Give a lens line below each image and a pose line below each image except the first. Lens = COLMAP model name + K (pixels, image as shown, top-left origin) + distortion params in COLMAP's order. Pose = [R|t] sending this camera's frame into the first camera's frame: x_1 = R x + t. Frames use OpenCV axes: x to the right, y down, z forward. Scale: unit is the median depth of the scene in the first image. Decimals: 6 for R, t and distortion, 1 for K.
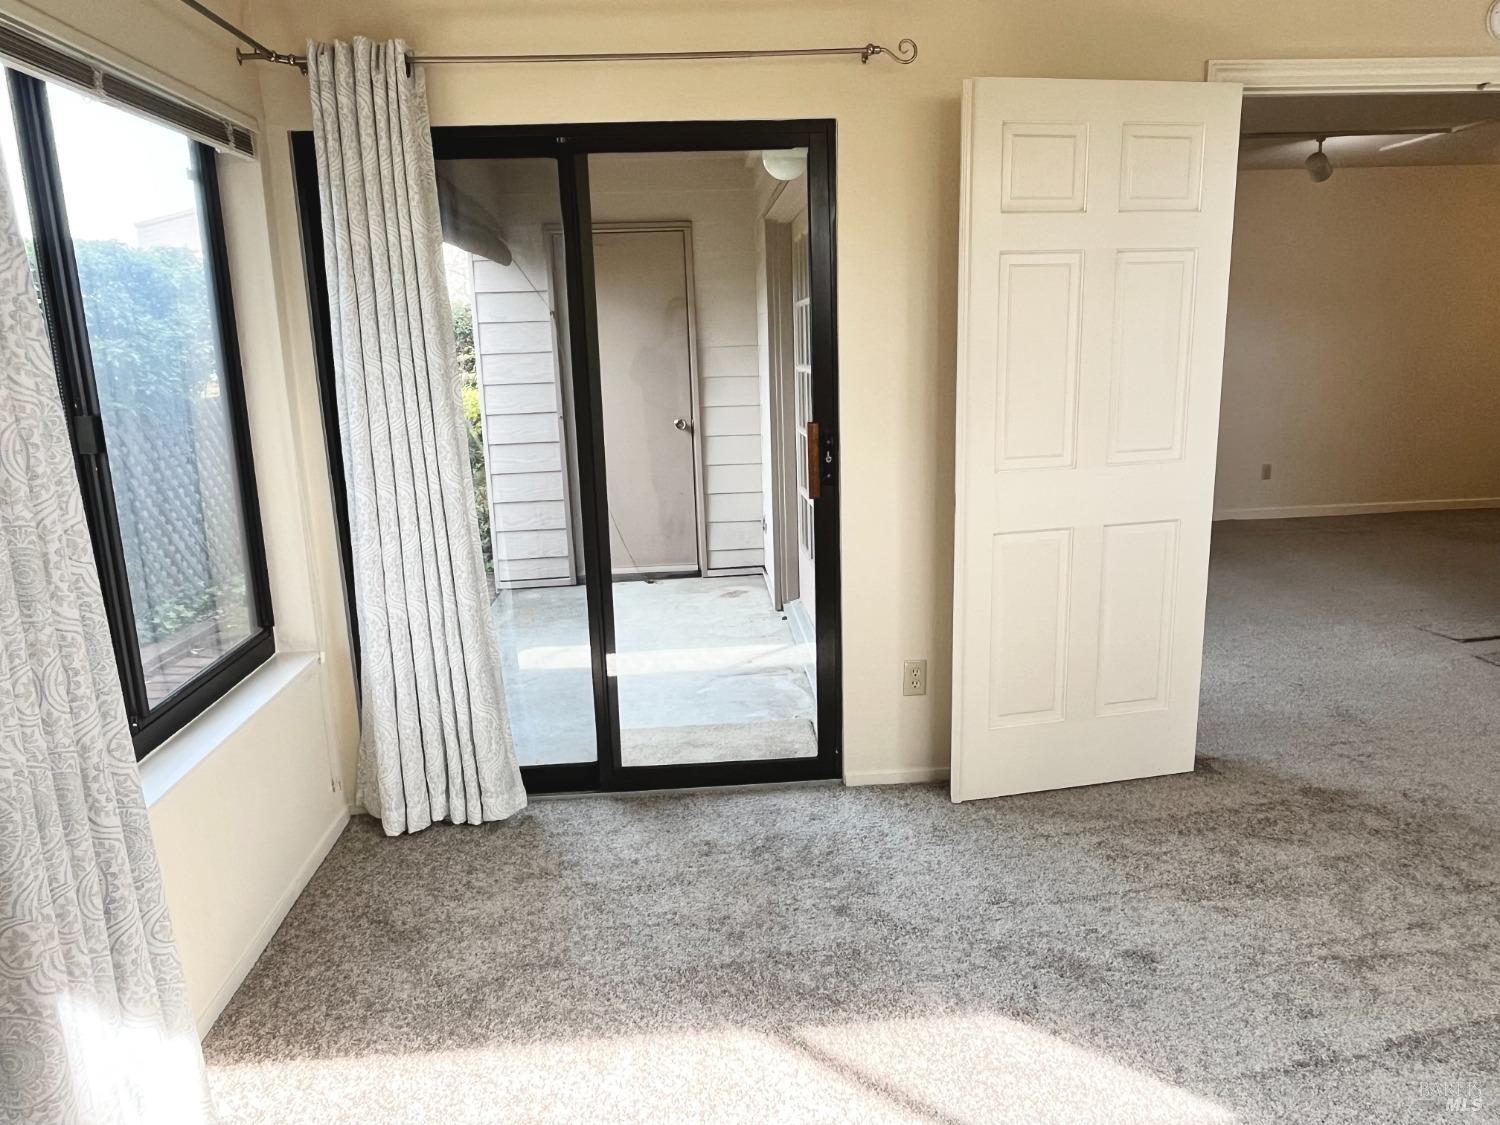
lens RADIAL K [[1018.3, 0, 757.1], [0, 1018.3, 554.3], [0, 0, 1]] dist [-0.000320, -0.001822]
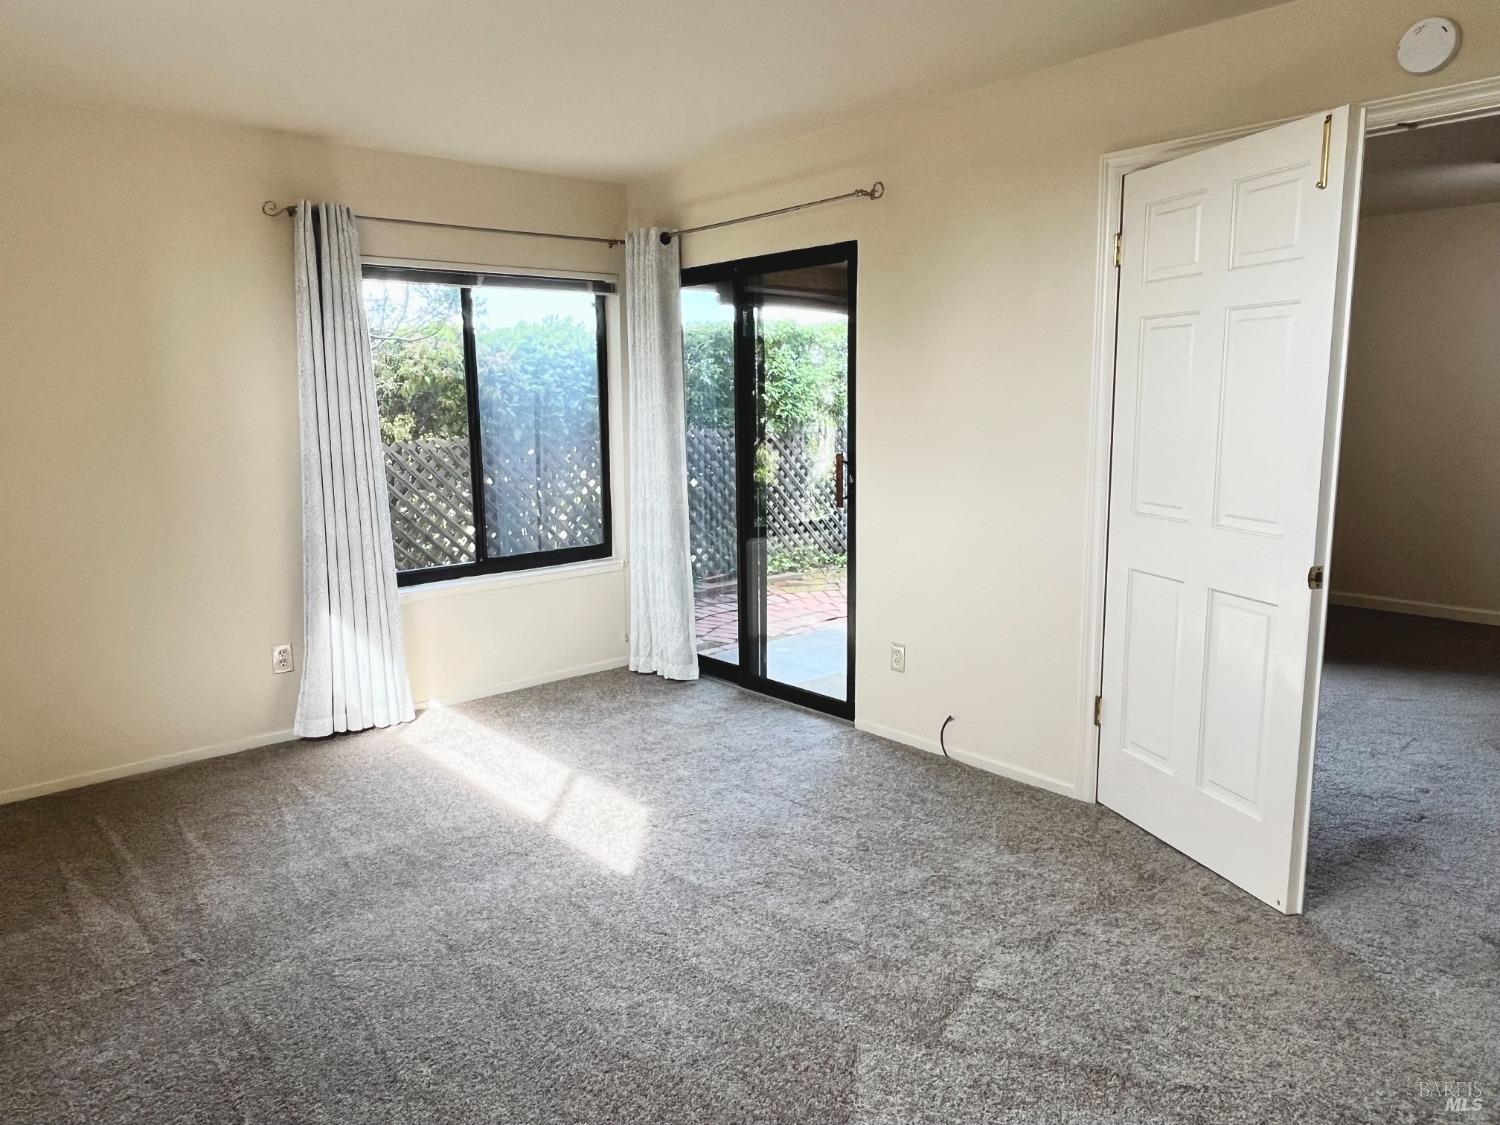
lens RADIAL K [[1018.3, 0, 752.6], [0, 1018.3, 567.9], [0, 0, 1]] dist [-0.000320, -0.001822]
pose [[0.606775, 0.153143, -0.779982, 1.121826], [-0.165973, 0.984045, 0.064092, -0.046414], [0.777352, 0.090567, 0.622512, 0.051575]]
